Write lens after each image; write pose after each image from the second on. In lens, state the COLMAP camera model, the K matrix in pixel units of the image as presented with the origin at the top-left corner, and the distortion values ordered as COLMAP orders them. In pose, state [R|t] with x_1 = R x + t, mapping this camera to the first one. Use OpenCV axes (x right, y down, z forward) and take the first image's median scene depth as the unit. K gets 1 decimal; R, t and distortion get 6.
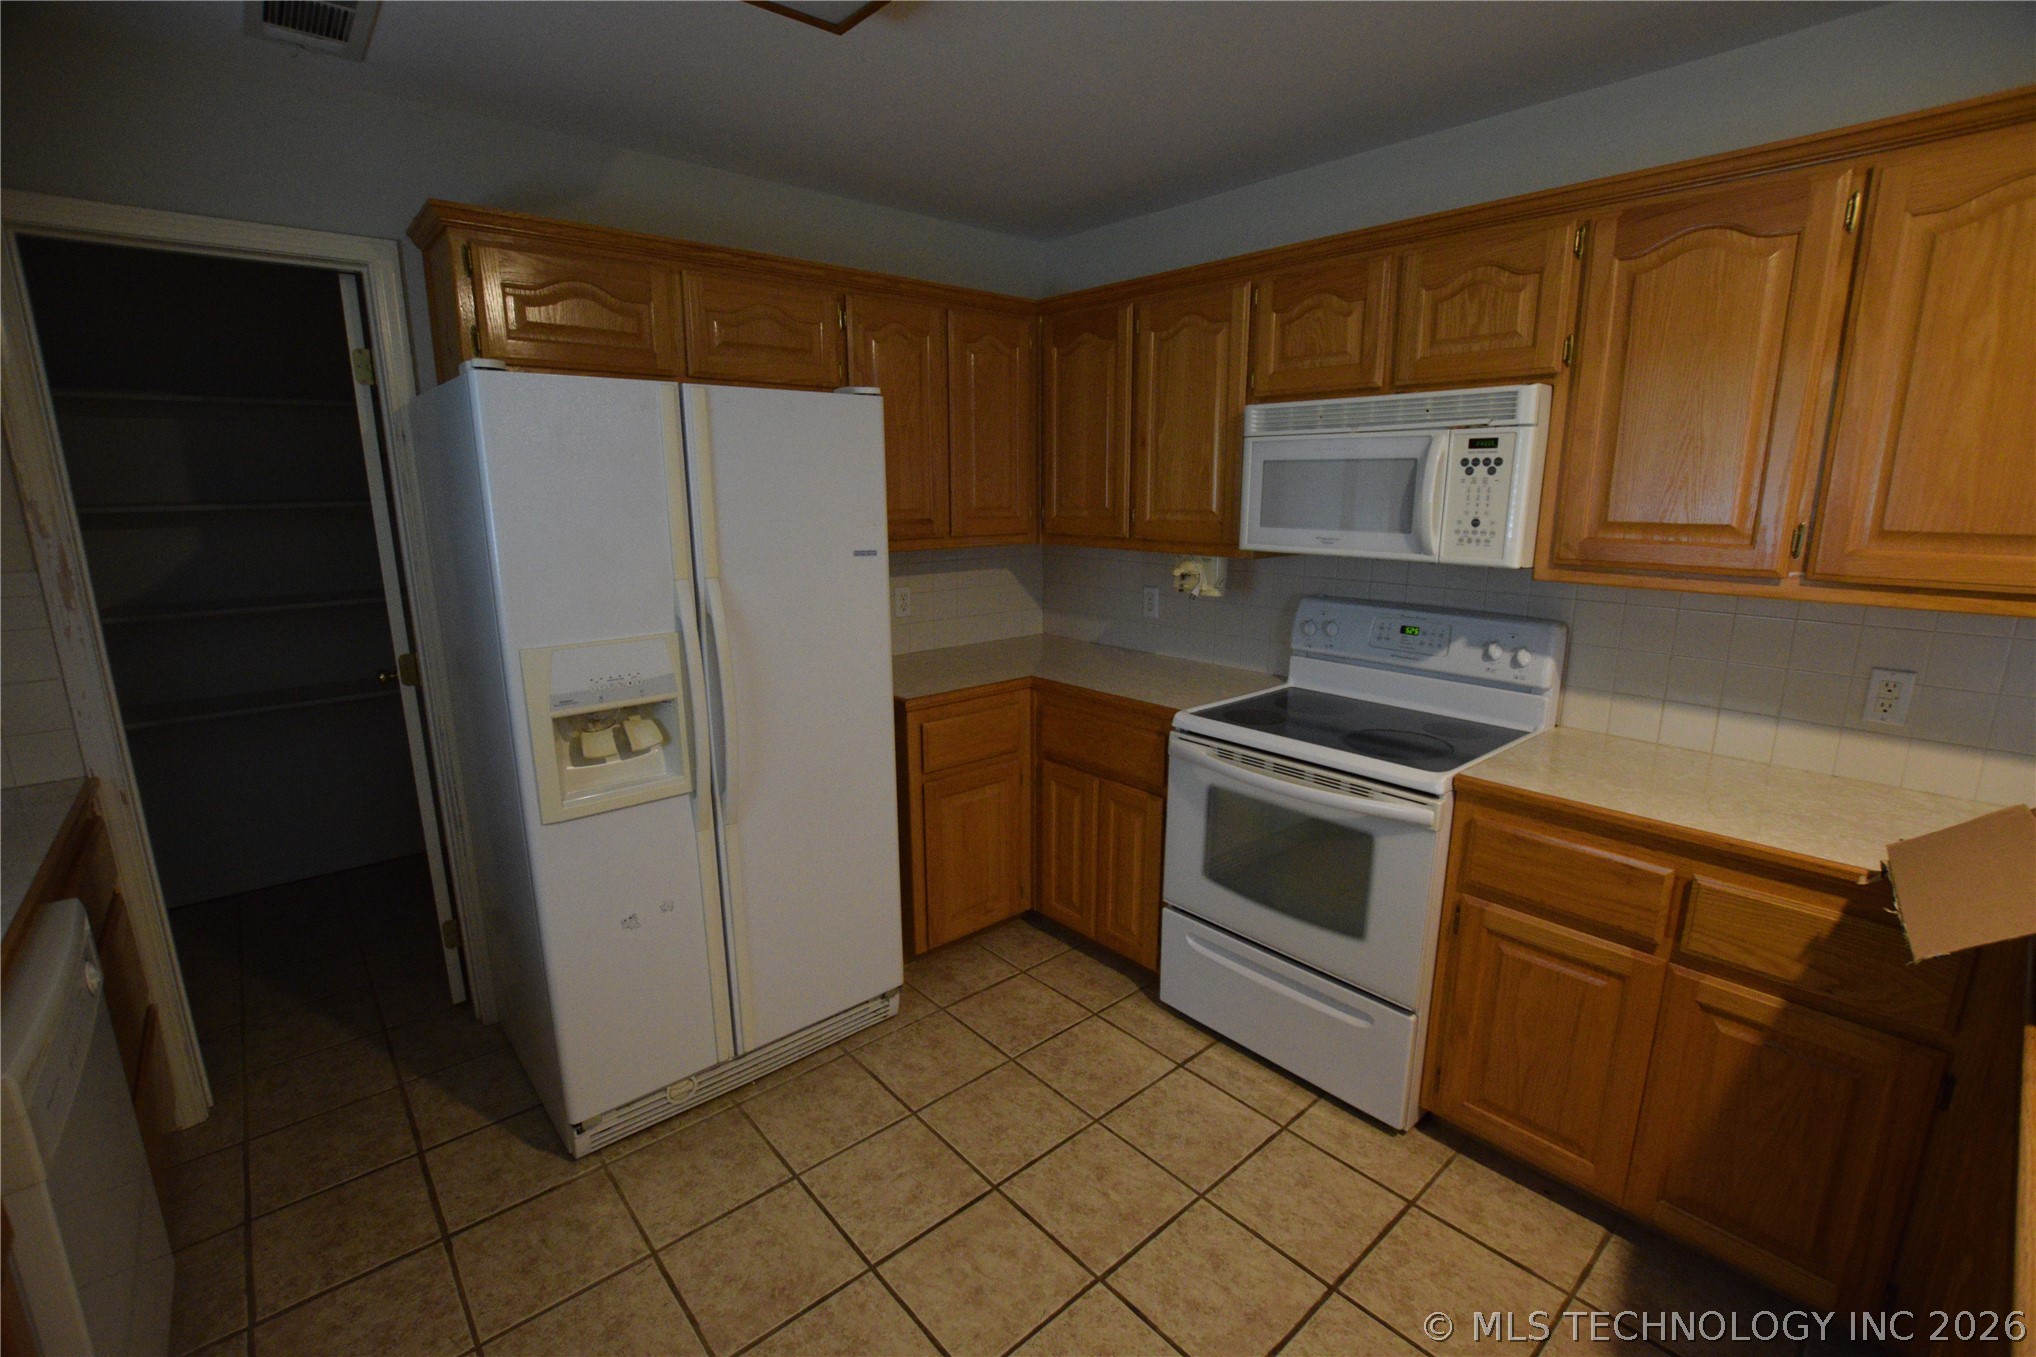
lens RADIAL K [[914.8, 0, 1024.3], [0, 914.8, 682.4], [0, 0, 1]] dist [-0.001504, -0.000182]
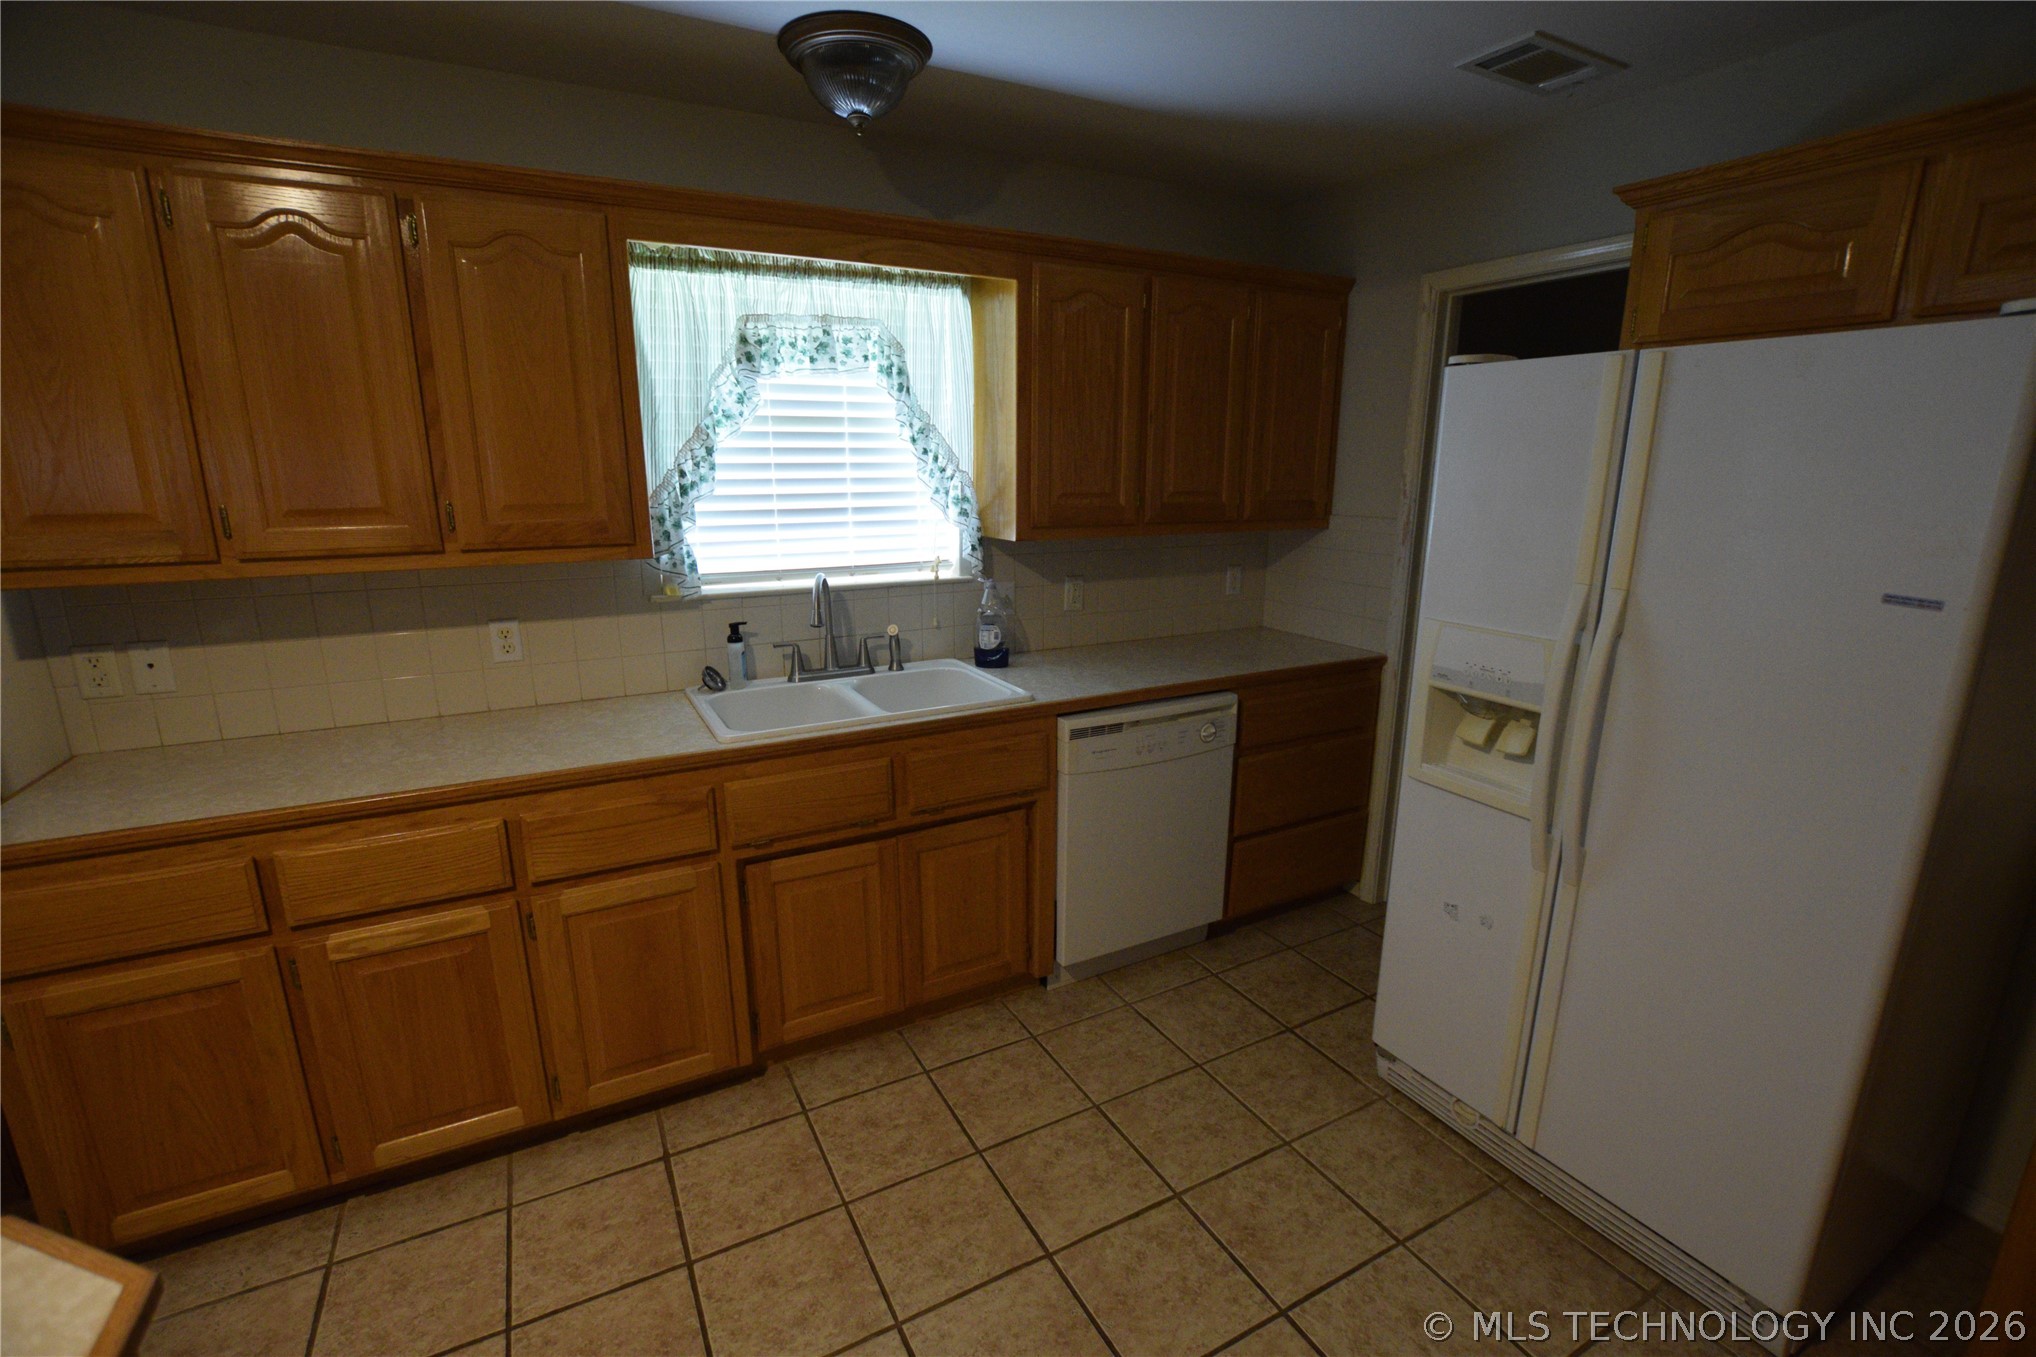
lens RADIAL K [[914.8, 0, 1024.3], [0, 914.8, 682.4], [0, 0, 1]] dist [-0.001504, -0.000182]
pose [[-0.207981, 0.239097, -0.948460, 0.577022], [-0.216111, 0.934468, 0.282959, -0.158259], [0.953960, 0.263823, -0.142680, 0.657354]]
